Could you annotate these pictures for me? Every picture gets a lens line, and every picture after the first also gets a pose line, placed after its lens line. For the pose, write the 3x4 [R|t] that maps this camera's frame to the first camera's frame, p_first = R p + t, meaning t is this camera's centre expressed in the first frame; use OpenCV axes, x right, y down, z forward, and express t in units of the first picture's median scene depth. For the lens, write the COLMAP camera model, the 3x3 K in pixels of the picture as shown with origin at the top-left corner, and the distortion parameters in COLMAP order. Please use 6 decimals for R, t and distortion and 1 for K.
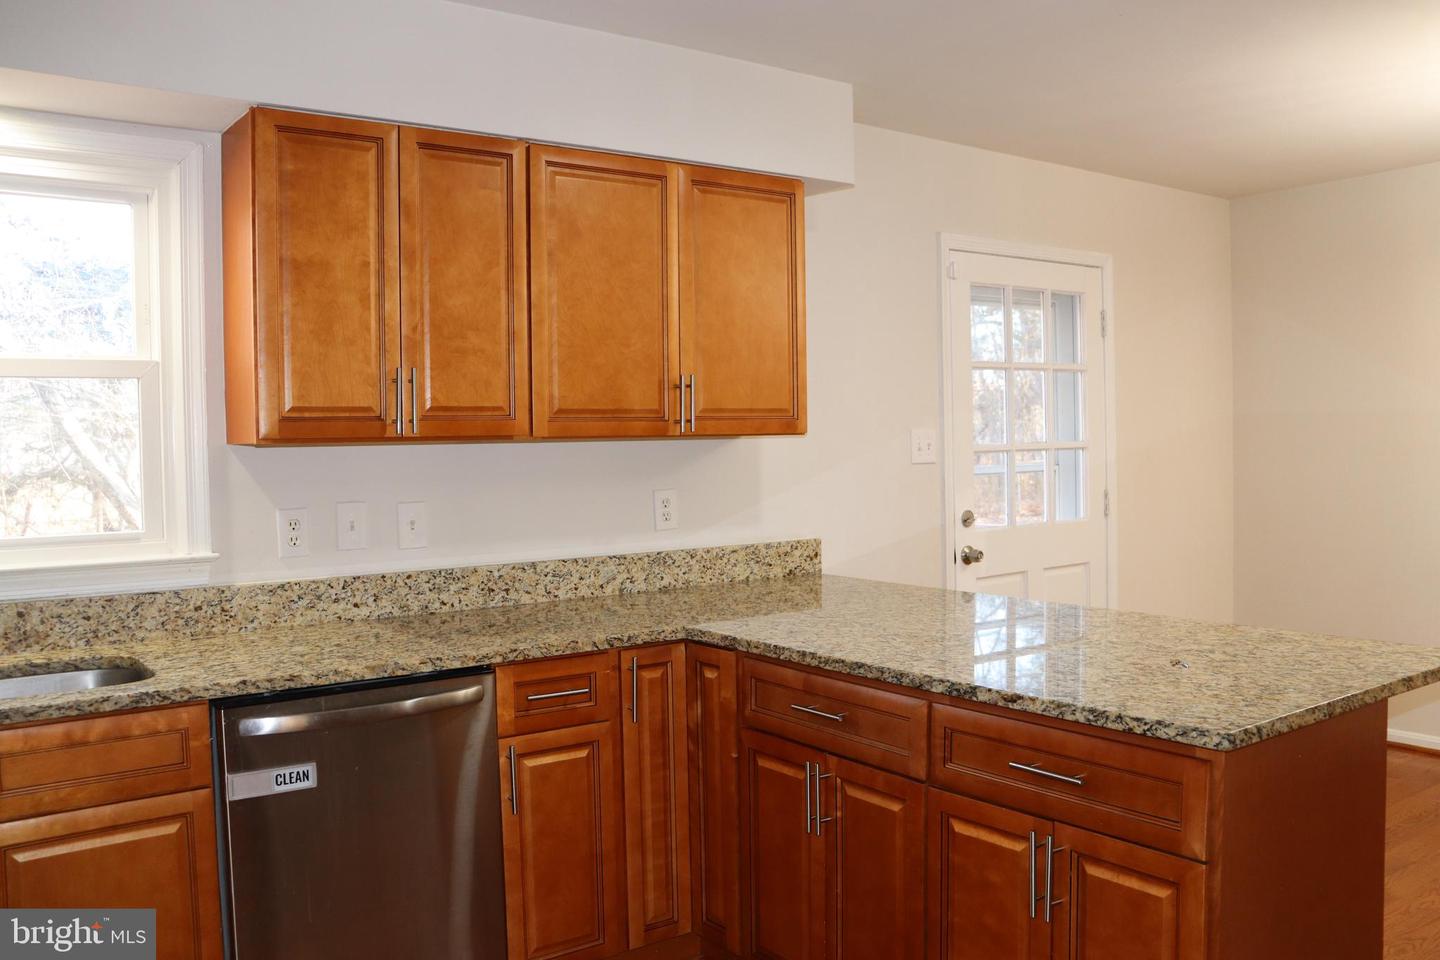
lens RADIAL K [[1207.1, 0, 720.0], [0, 1207.1, 480.0], [0, 0, 1]] dist [-0.170448, 0.159538]
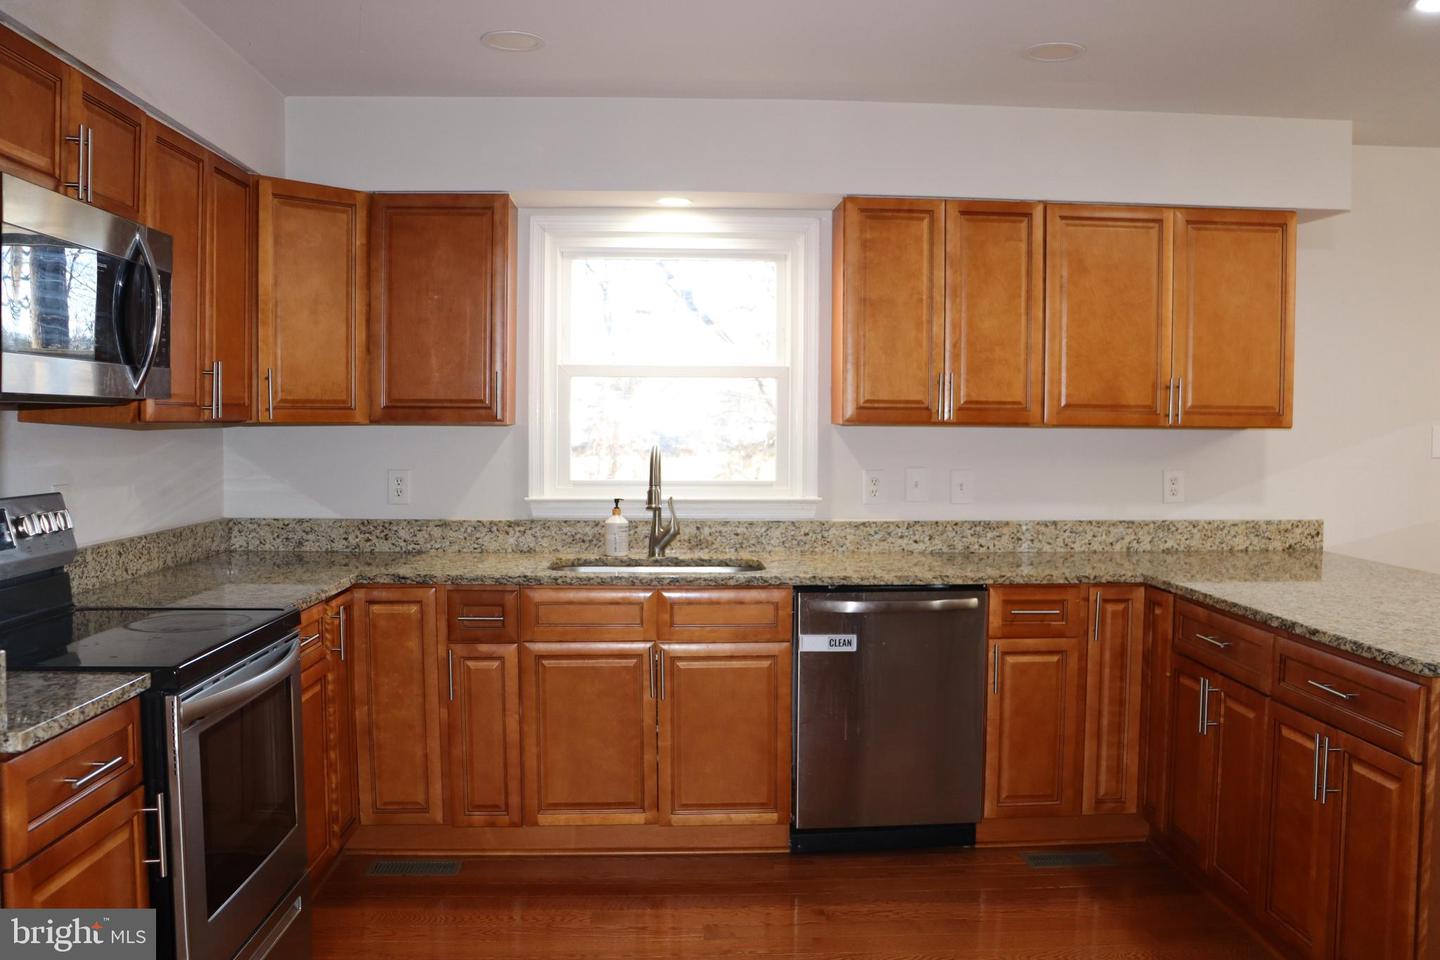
lens RADIAL K [[1207.1, 0, 720.0], [0, 1207.1, 480.0], [0, 0, 1]] dist [-0.170448, 0.159538]
pose [[0.834693, 0.047769, -0.548641, 0.289874], [-0.038628, 0.998856, 0.028200, 0.002516], [0.549360, -0.002345, 0.835583, -0.324634]]
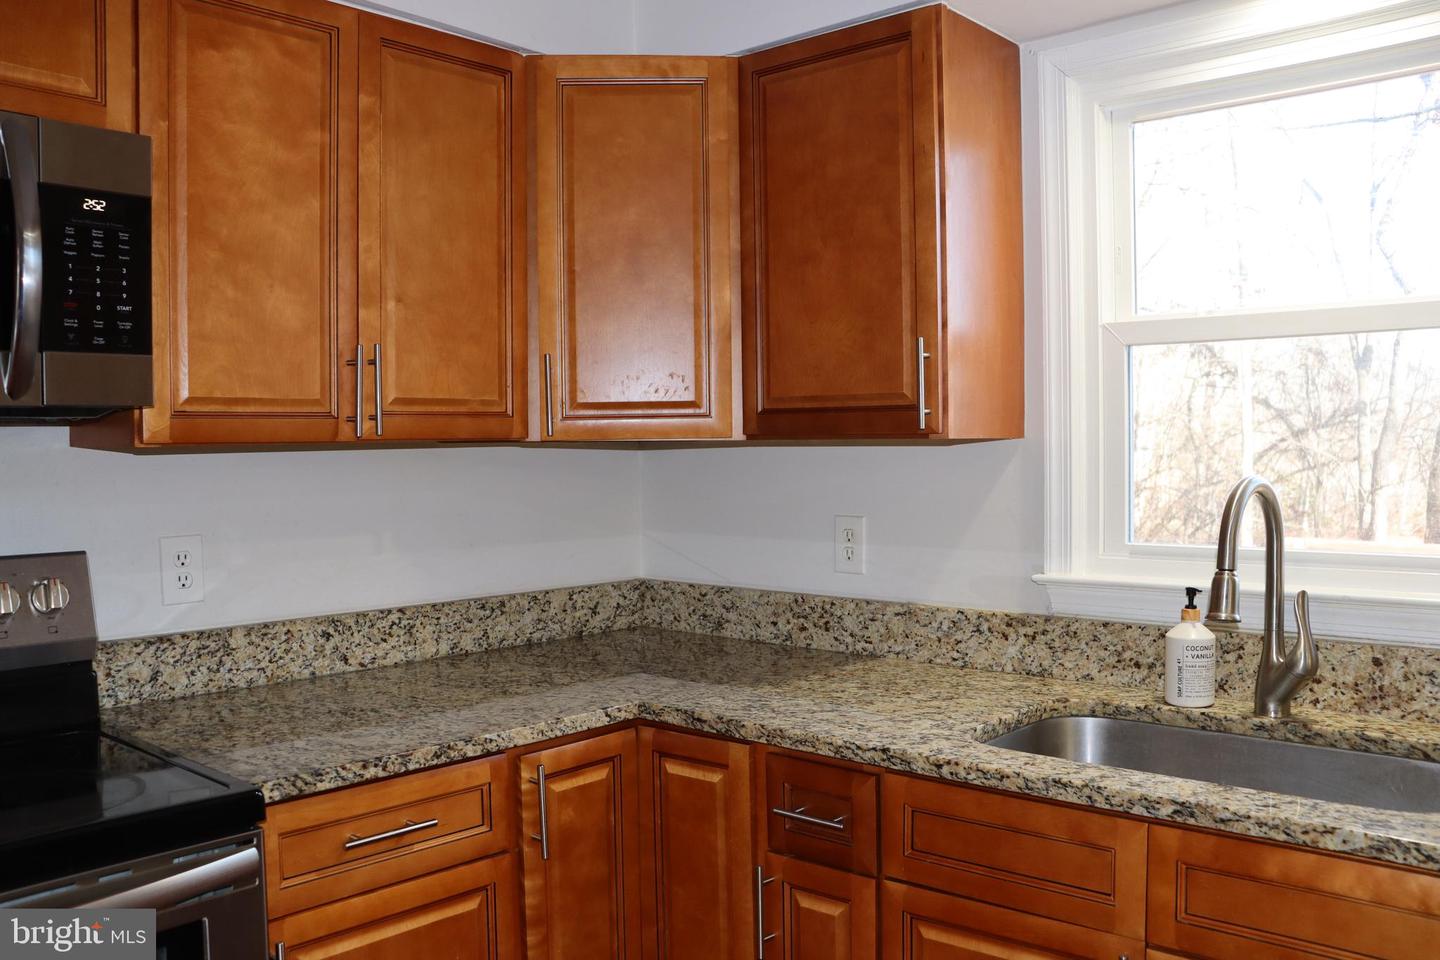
lens RADIAL K [[1207.1, 0, 720.0], [0, 1207.1, 480.0], [0, 0, 1]] dist [-0.170448, 0.159538]
pose [[0.220649, 0.042233, -0.974439, 0.000076], [-0.025838, 0.998965, 0.037446, -0.011410], [0.975011, 0.016915, 0.221511, 0.401021]]
